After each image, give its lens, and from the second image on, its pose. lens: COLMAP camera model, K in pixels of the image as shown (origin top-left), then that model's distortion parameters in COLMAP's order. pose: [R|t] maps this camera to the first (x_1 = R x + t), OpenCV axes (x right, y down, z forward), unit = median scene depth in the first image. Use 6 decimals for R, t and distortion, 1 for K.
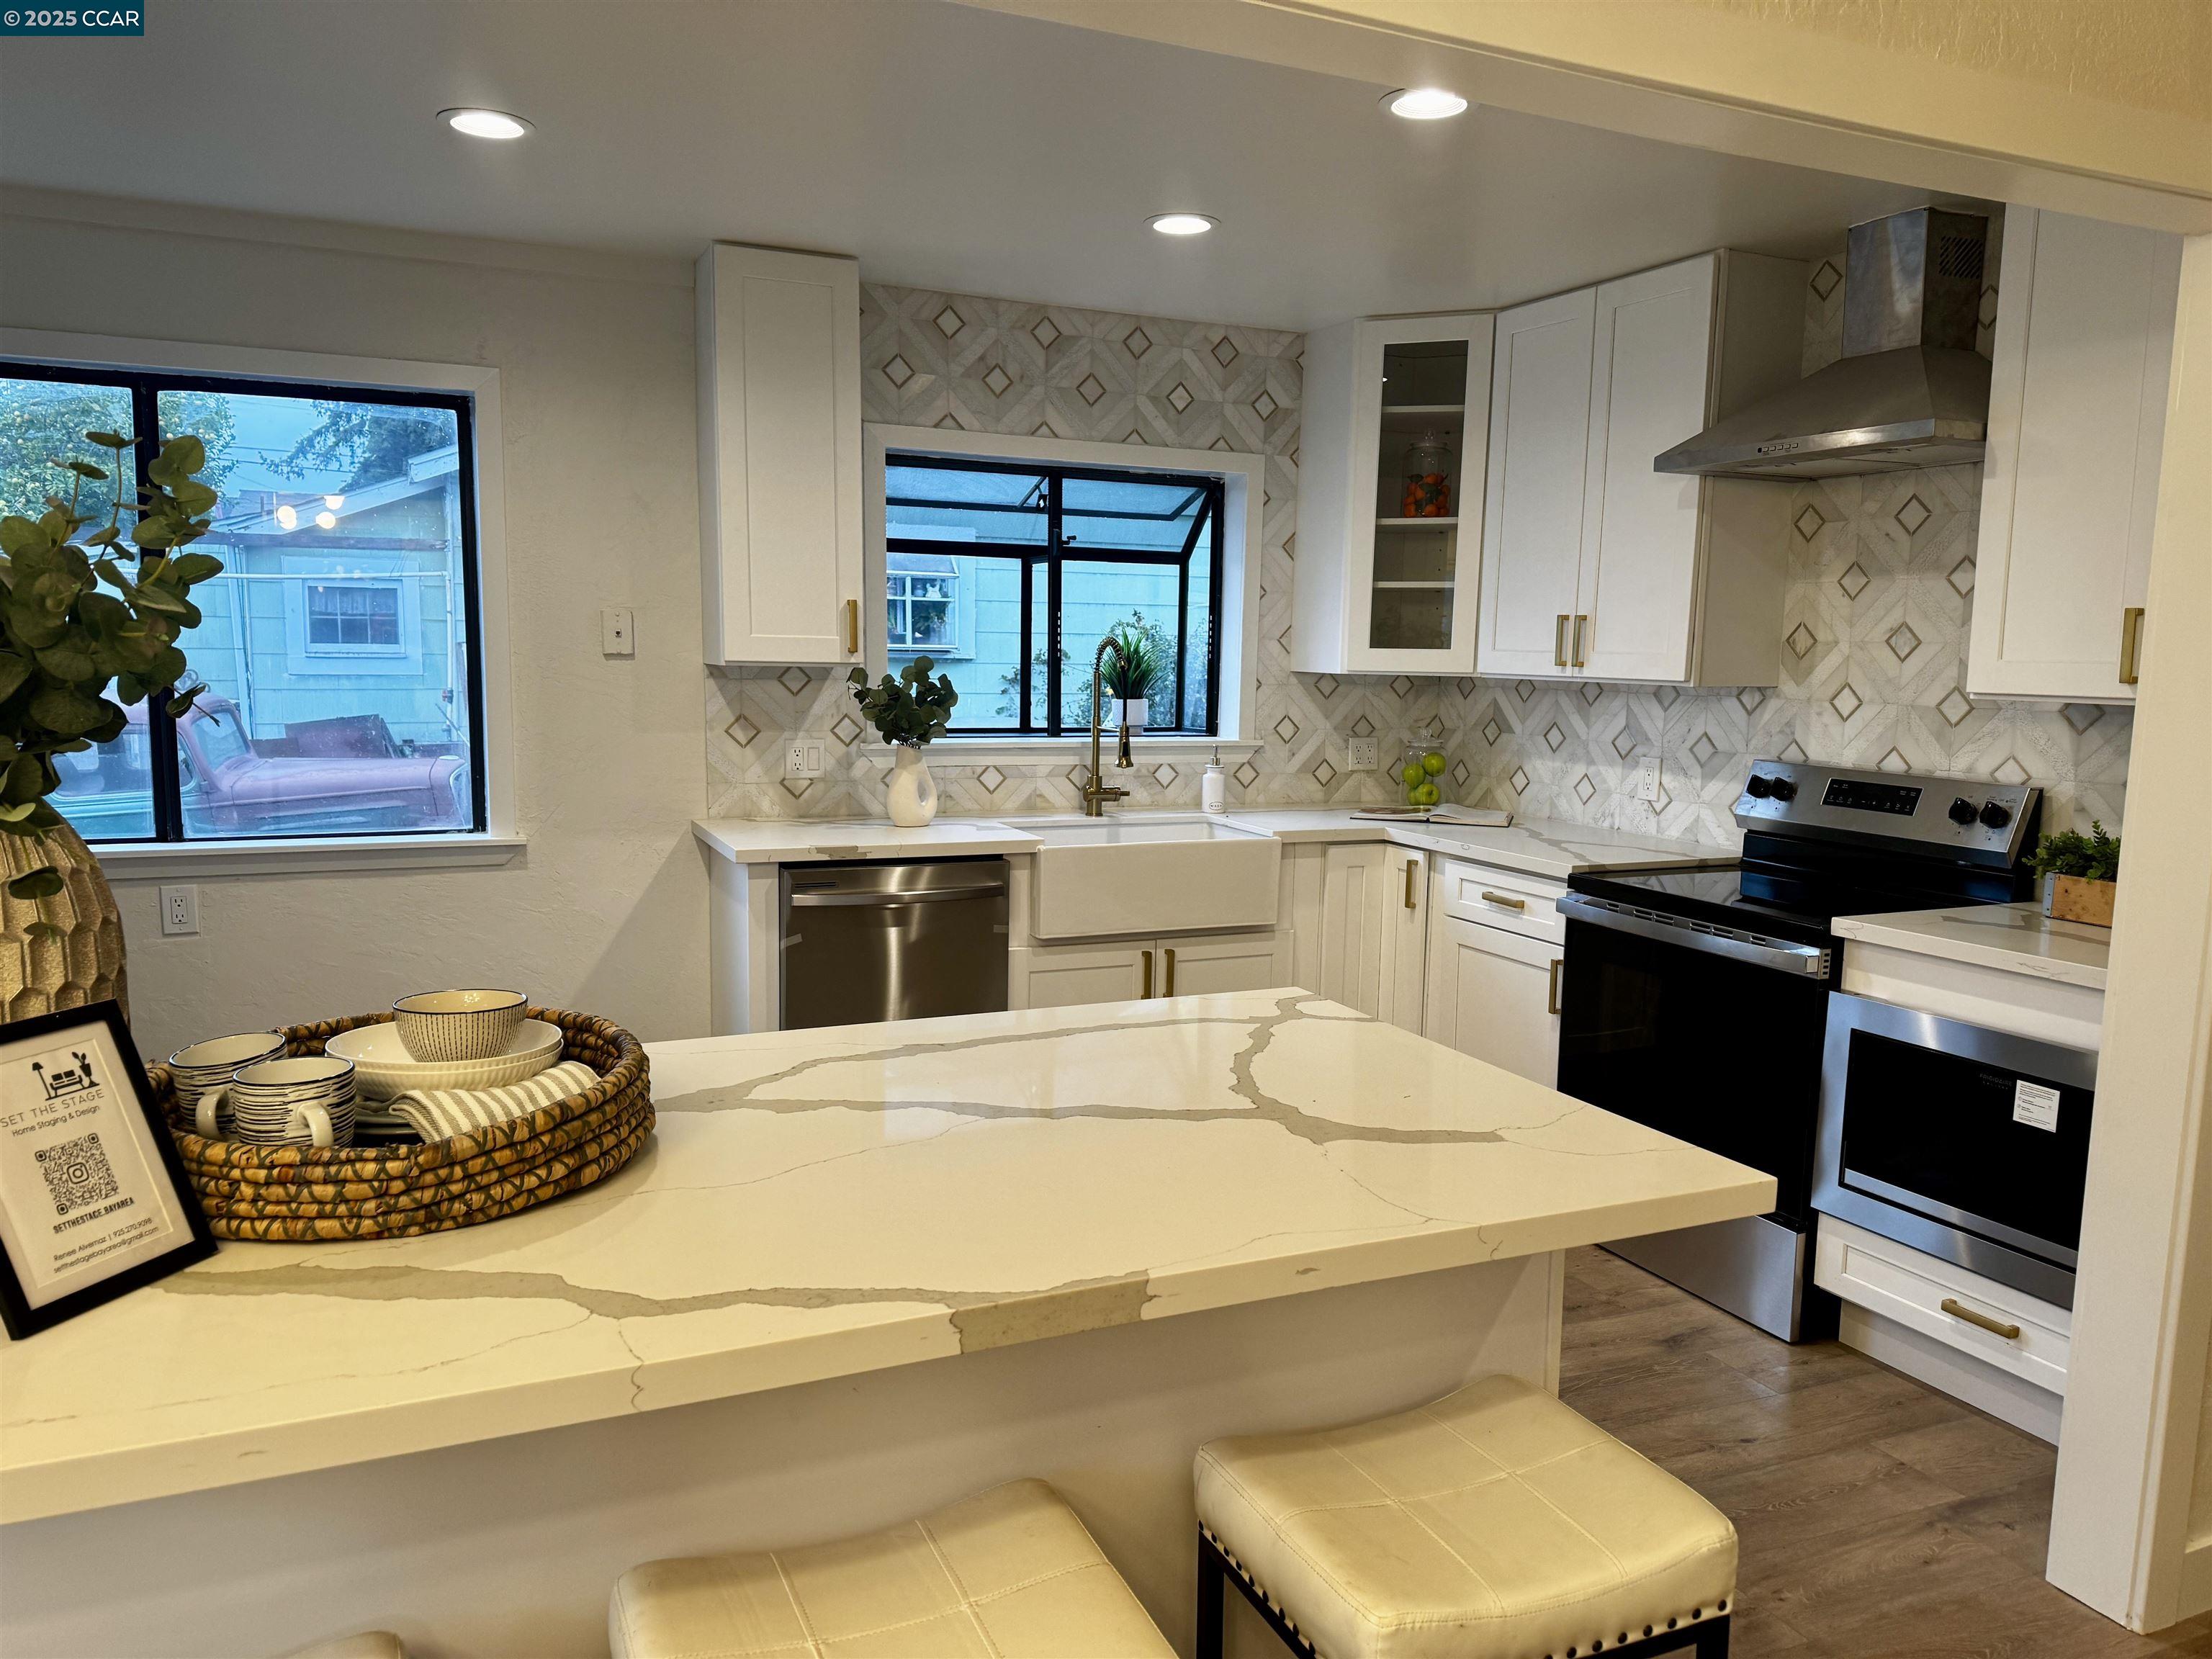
lens RADIAL K [[1545.7, 0, 1113.0], [0, 1545.7, 839.5], [0, 0, 1]] dist [0.114313, -0.155812]
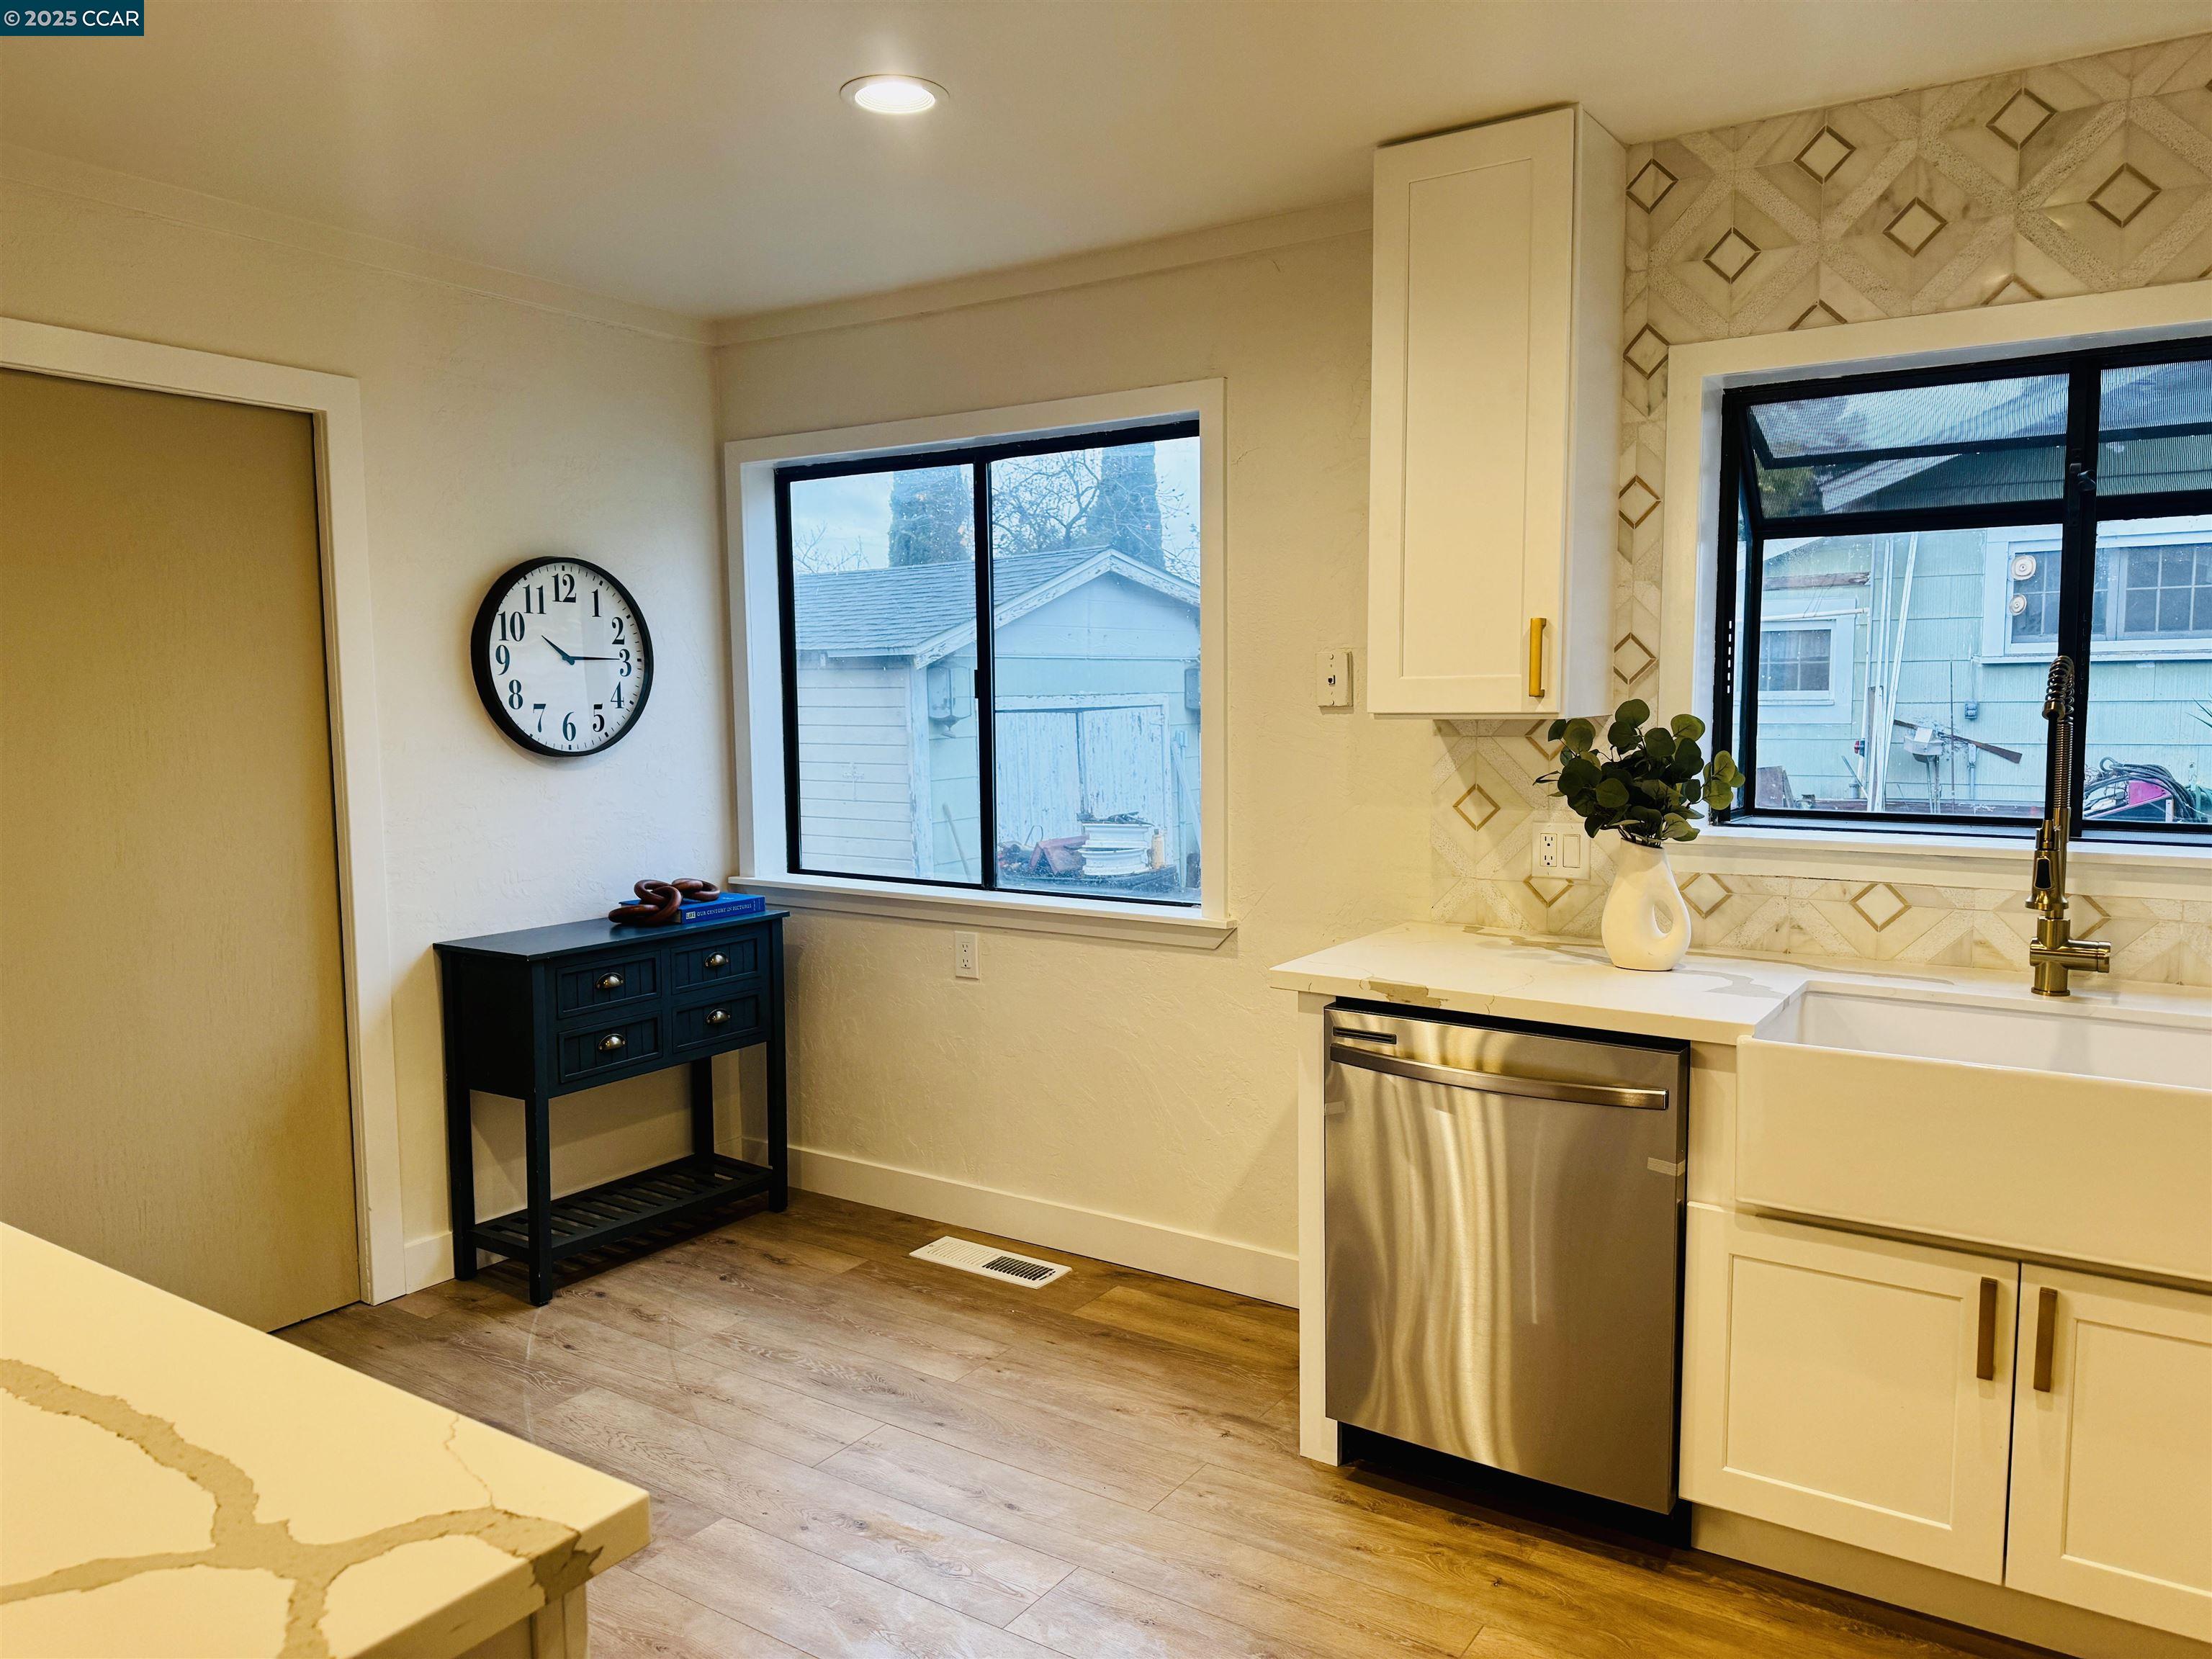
lens RADIAL K [[1547.8, 0, 1125.9], [0, 1547.8, 818.4], [0, 0, 1]] dist [0.095038, -0.111442]
pose [[0.531813, 0.050799, -0.845337, 0.290469], [-0.086756, 0.996216, 0.005286, -0.053829], [0.842406, 0.070526, 0.534208, 0.471180]]
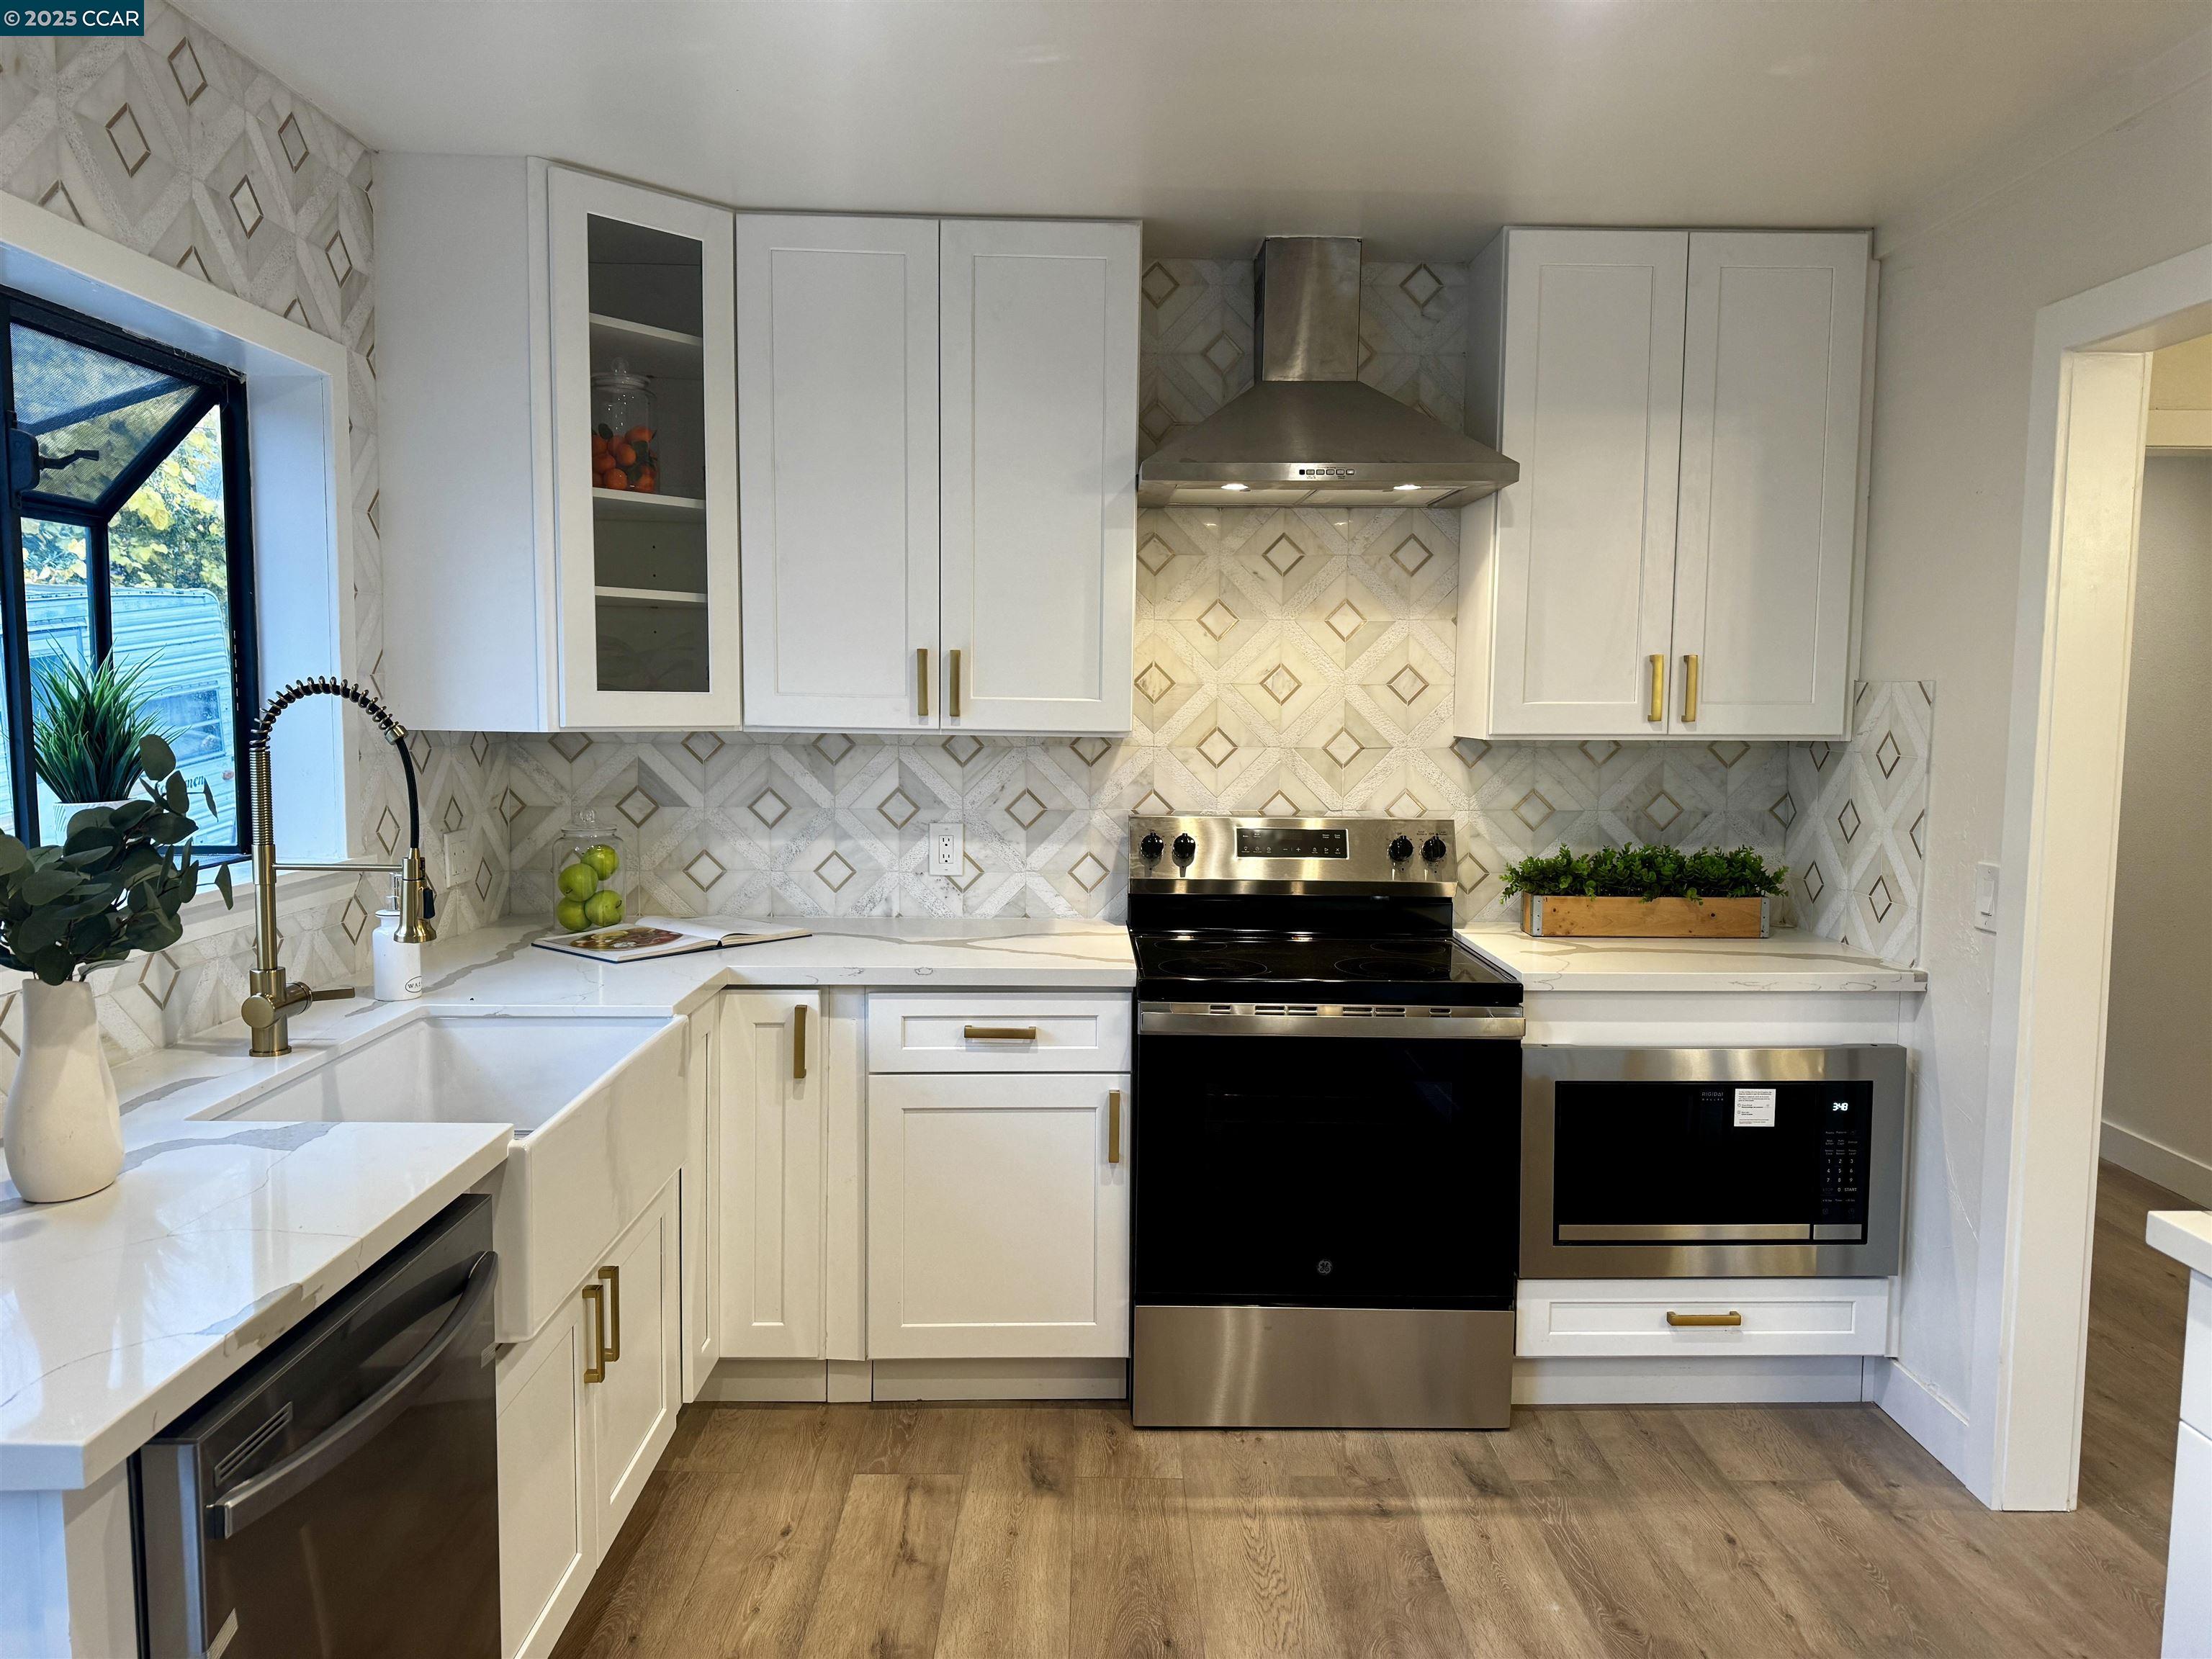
lens RADIAL K [[1534.8, 0, 1107.2], [0, 1534.8, 835.7], [0, 0, 1]] dist [0.082584, -0.077366]
pose [[0.404338, -0.100989, 0.909017, -0.357816], [0.113694, 0.991726, 0.059605, -0.085644], [-0.907515, 0.079249, 0.412475, 0.602643]]
